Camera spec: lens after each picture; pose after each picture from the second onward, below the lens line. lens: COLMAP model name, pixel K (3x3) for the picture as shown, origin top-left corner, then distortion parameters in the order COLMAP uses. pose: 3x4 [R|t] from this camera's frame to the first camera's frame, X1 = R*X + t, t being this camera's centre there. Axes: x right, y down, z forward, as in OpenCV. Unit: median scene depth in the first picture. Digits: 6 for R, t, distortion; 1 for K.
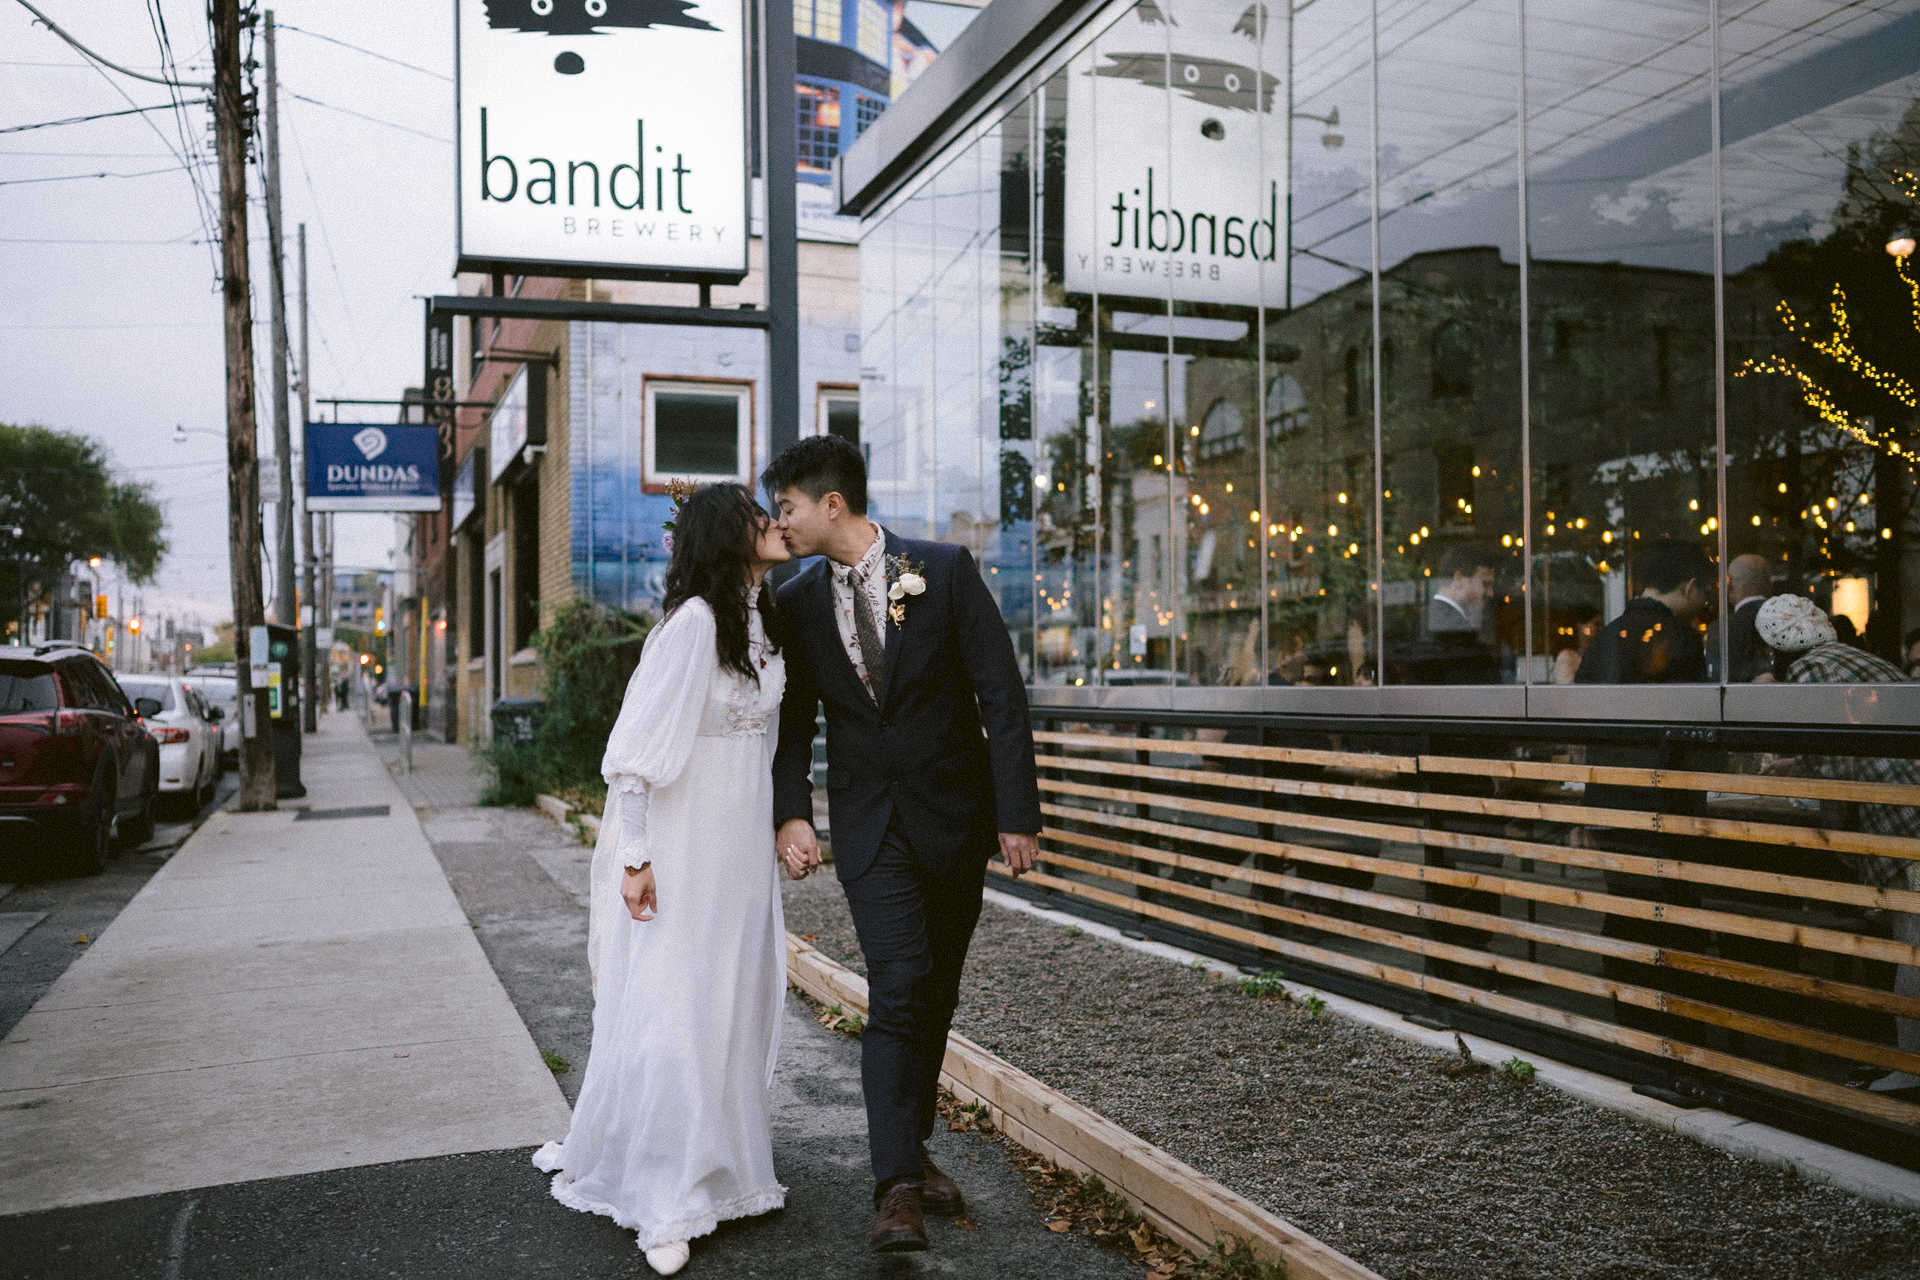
lens RADIAL K [[1771.5, 0, 960.0], [0, 1771.5, 640.0], [0, 0, 1]] dist [0.003739, -0.008427]
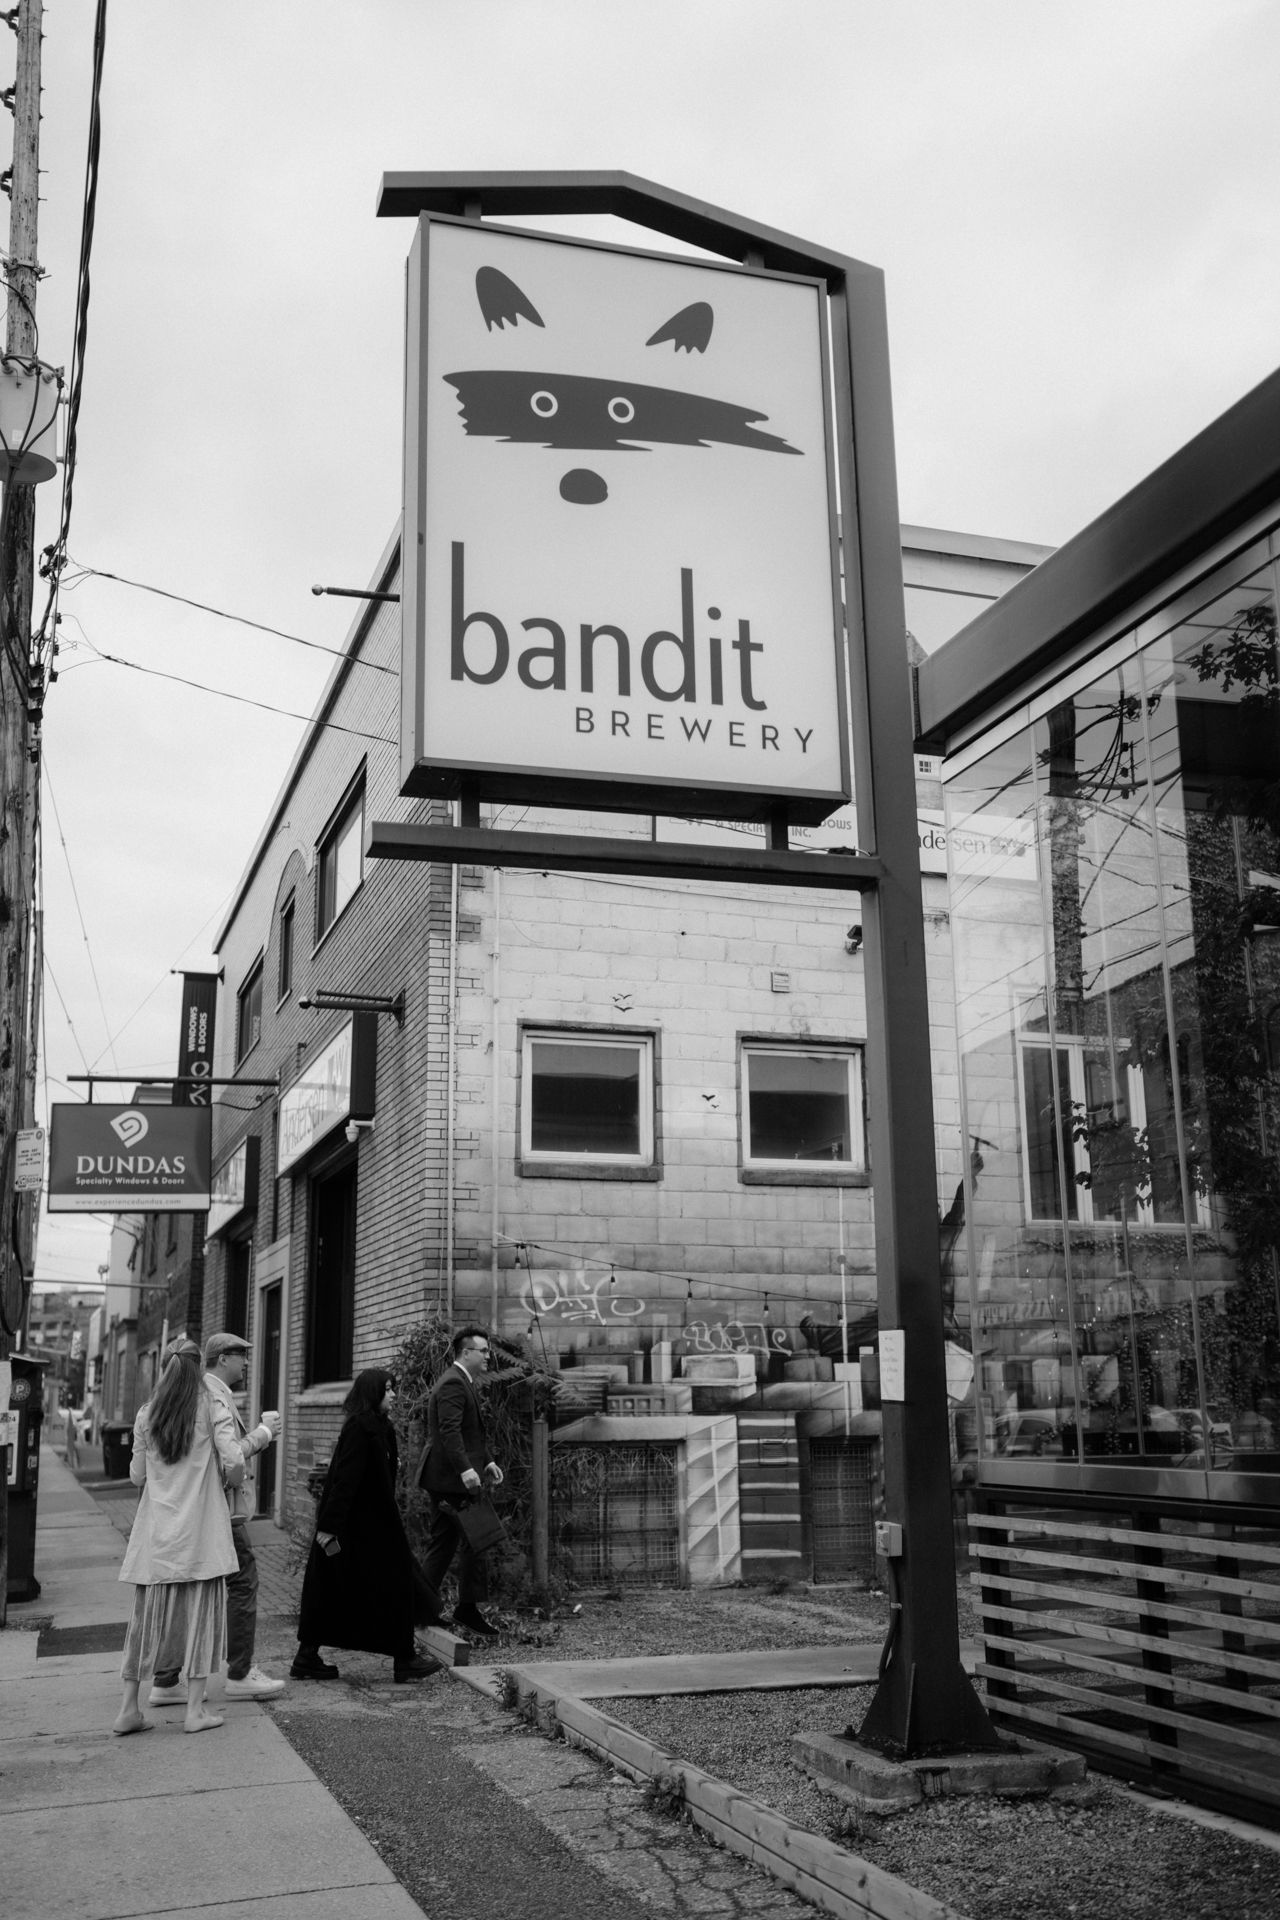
lens RADIAL K [[1797.5, 0, 640.0], [0, 1797.5, 960.0], [0, 0, 1]] dist [0.000829, 0.010378]
pose [[0.999881, -0.005260, -0.014535, -0.115669], [0.001966, 0.975955, -0.217964, -0.006012], [0.015332, 0.217909, 0.975849, 0.236465]]
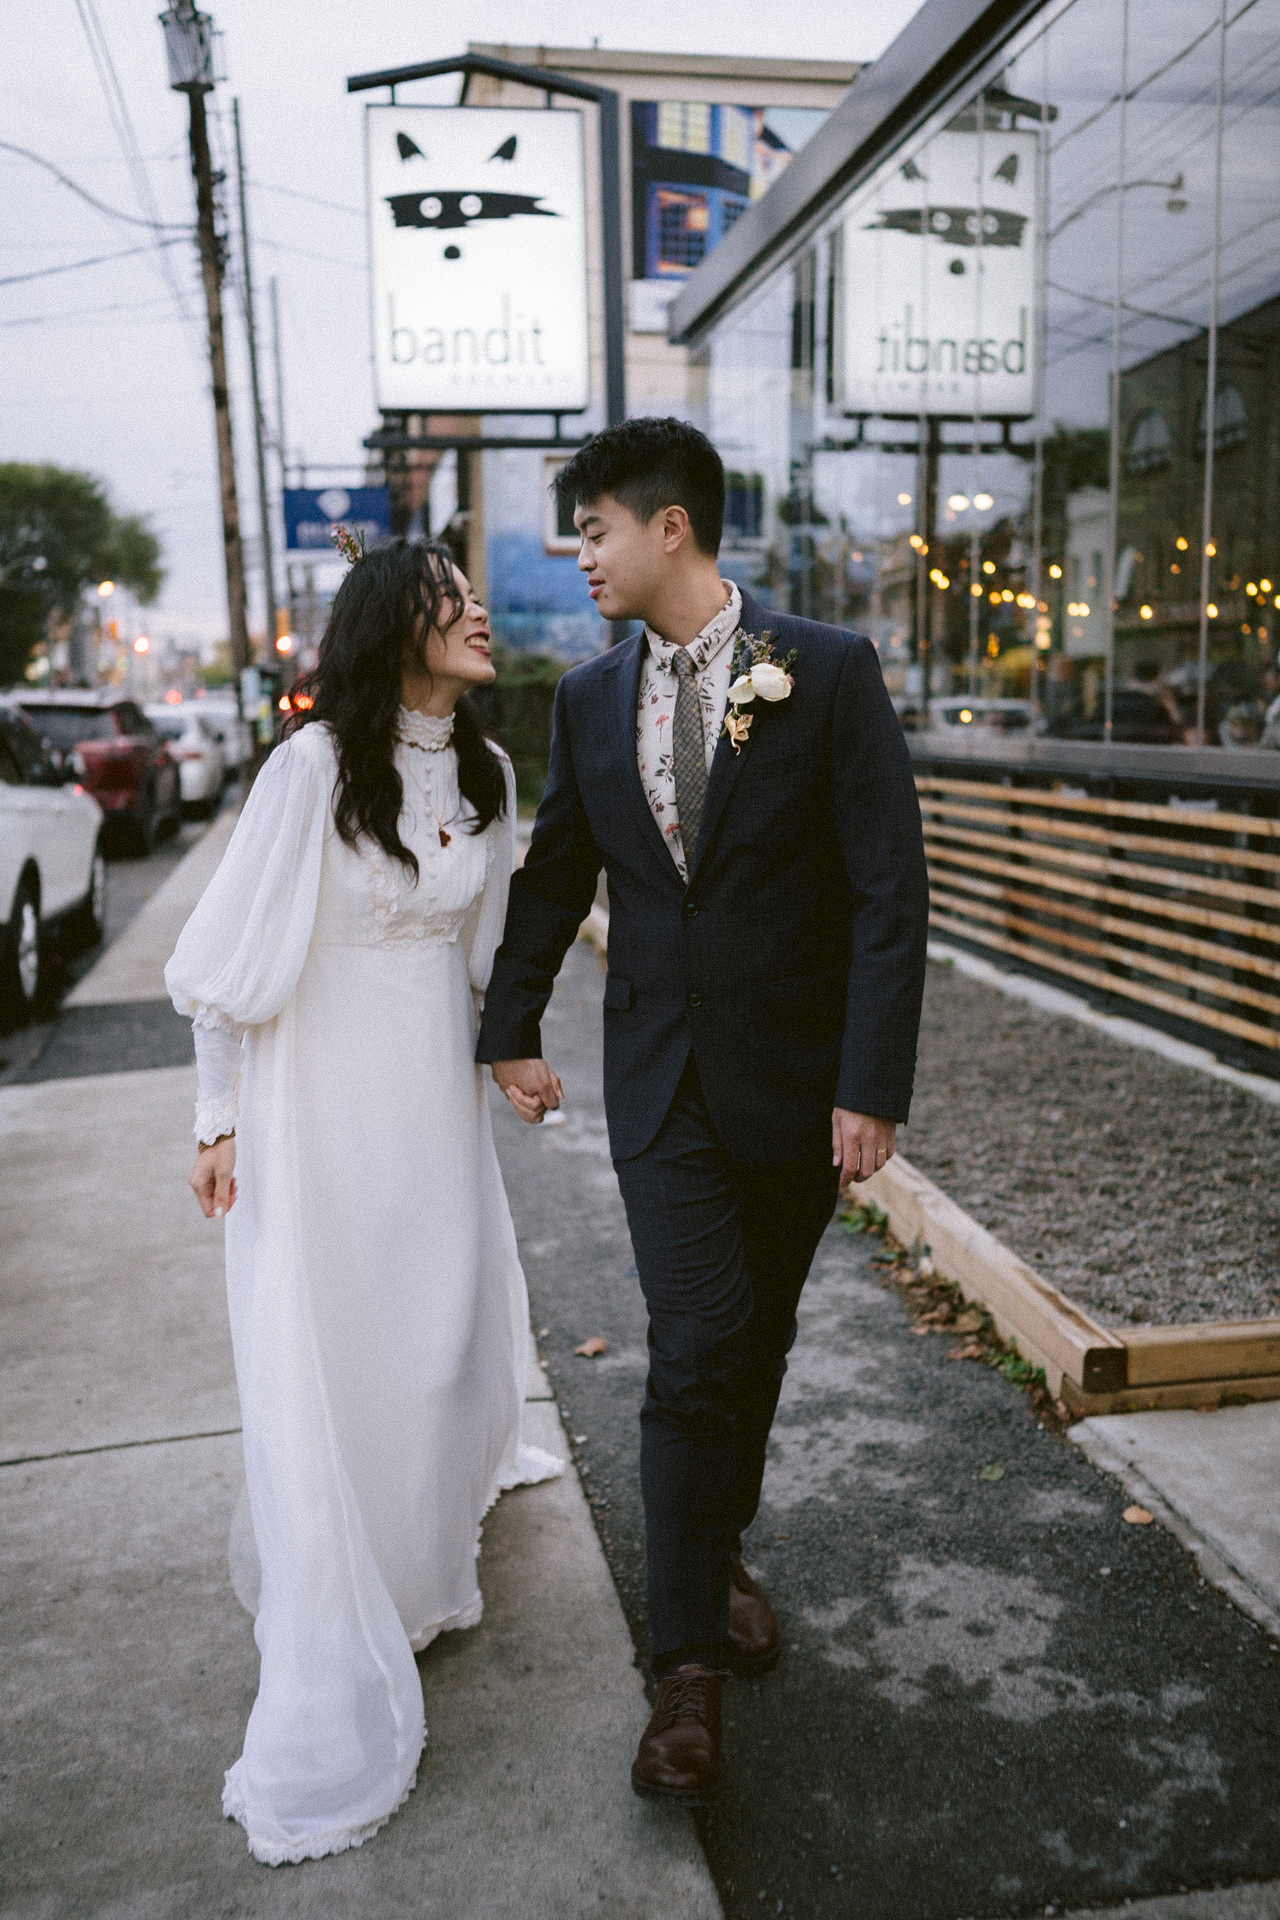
lens RADIAL K [[1771.5, 0, 641.2], [0, 1771.5, 968.0], [0, 0, 1]] dist [0.003739, -0.008427]
pose [[0.986588, 0.023840, -0.161478, 0.089542], [0.004921, 0.984483, 0.175413, -0.017518], [0.163154, -0.173855, 0.971162, -0.220819]]
